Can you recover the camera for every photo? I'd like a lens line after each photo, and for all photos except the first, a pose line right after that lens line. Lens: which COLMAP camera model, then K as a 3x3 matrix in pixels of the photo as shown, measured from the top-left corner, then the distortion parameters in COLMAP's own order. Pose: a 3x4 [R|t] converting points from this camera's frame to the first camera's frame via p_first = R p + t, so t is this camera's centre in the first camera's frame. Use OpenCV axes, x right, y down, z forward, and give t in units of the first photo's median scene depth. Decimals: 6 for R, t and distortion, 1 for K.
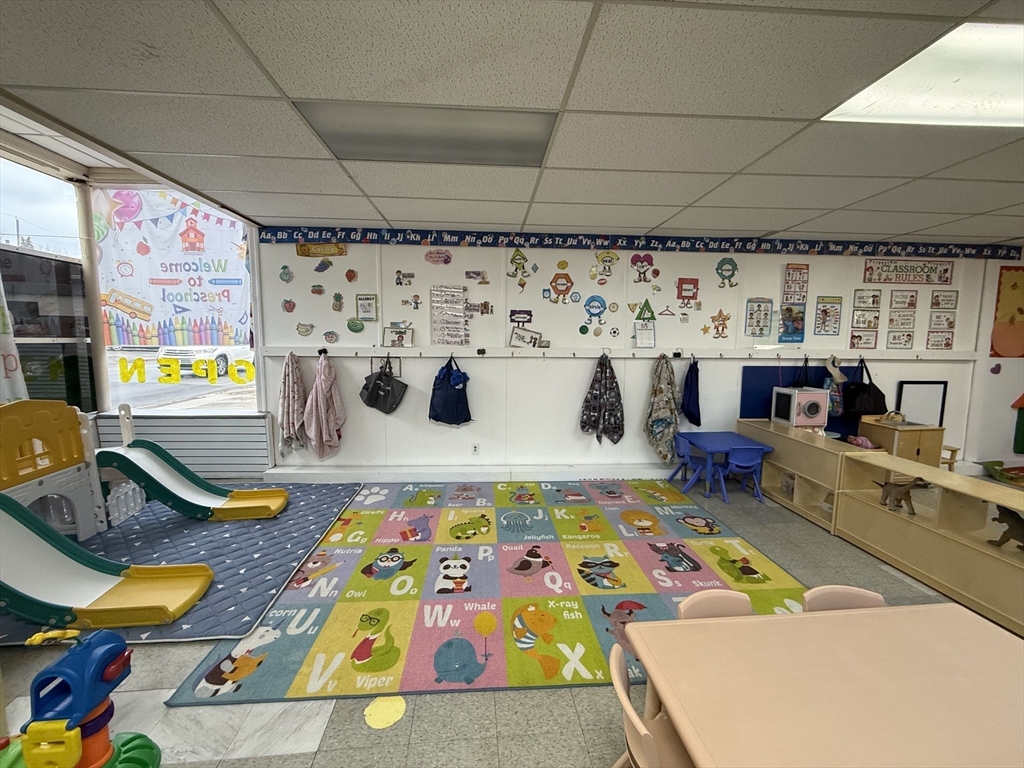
lens RADIAL K [[407.3, 0, 507.4], [0, 407.3, 385.5], [0, 0, 1]] dist [-0.001663, 0.000557]
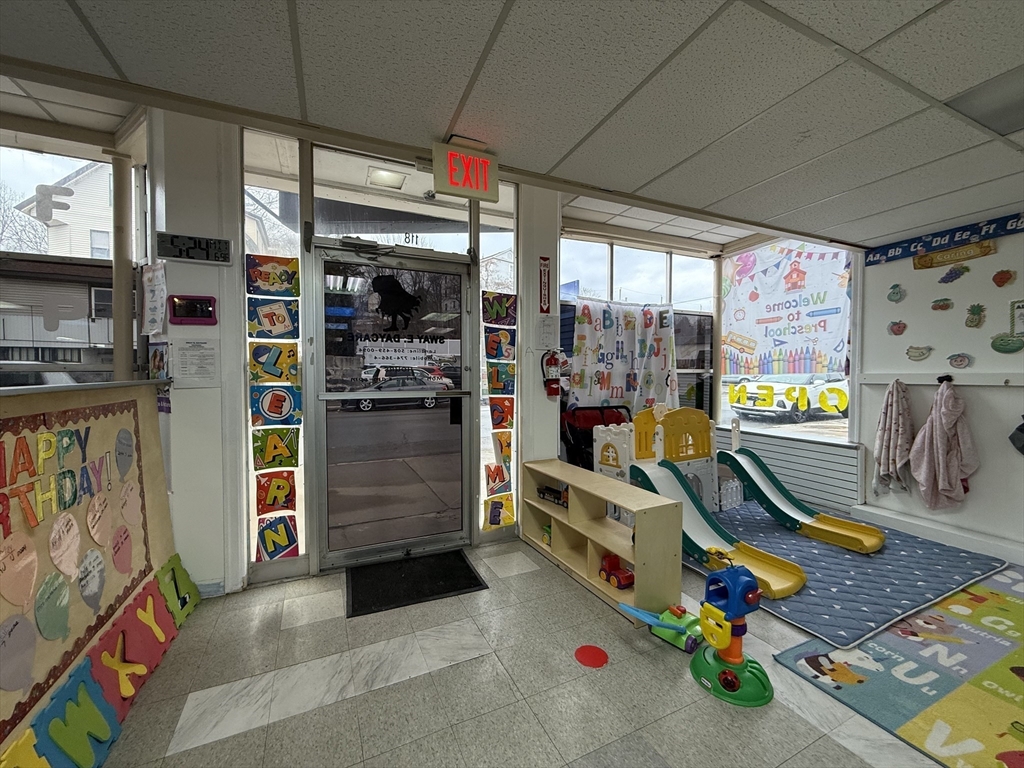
lens RADIAL K [[407.3, 0, 508.7], [0, 407.3, 385.9], [0, 0, 1]] dist [-0.001663, 0.000557]
pose [[0.347833, 0.013348, -0.937461, 0.005152], [-0.096046, 0.995145, -0.021468, 0.032927], [0.932624, 0.097507, 0.347427, -0.097129]]
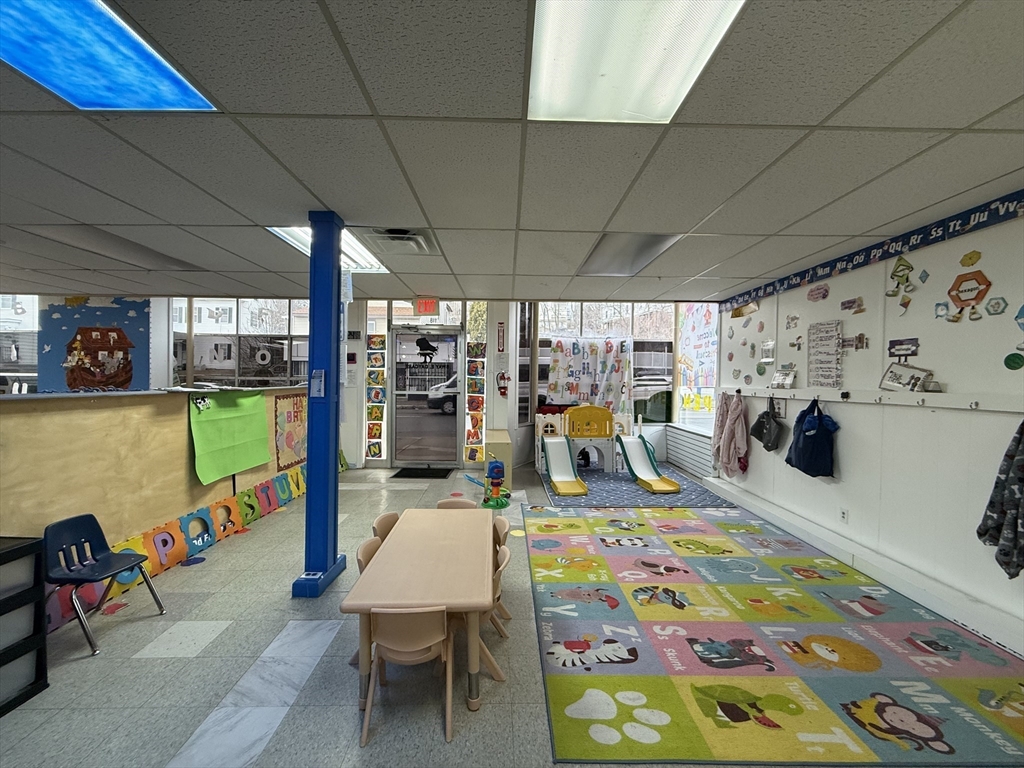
lens RADIAL K [[407.3, 0, 511.2], [0, 407.3, 387.0], [0, 0, 1]] dist [-0.001663, 0.000557]
pose [[-0.051537, 0.005605, -0.998655, 0.843602], [-0.119742, 0.992735, 0.011751, -0.030483], [0.991466, 0.120187, -0.050492, 0.394731]]
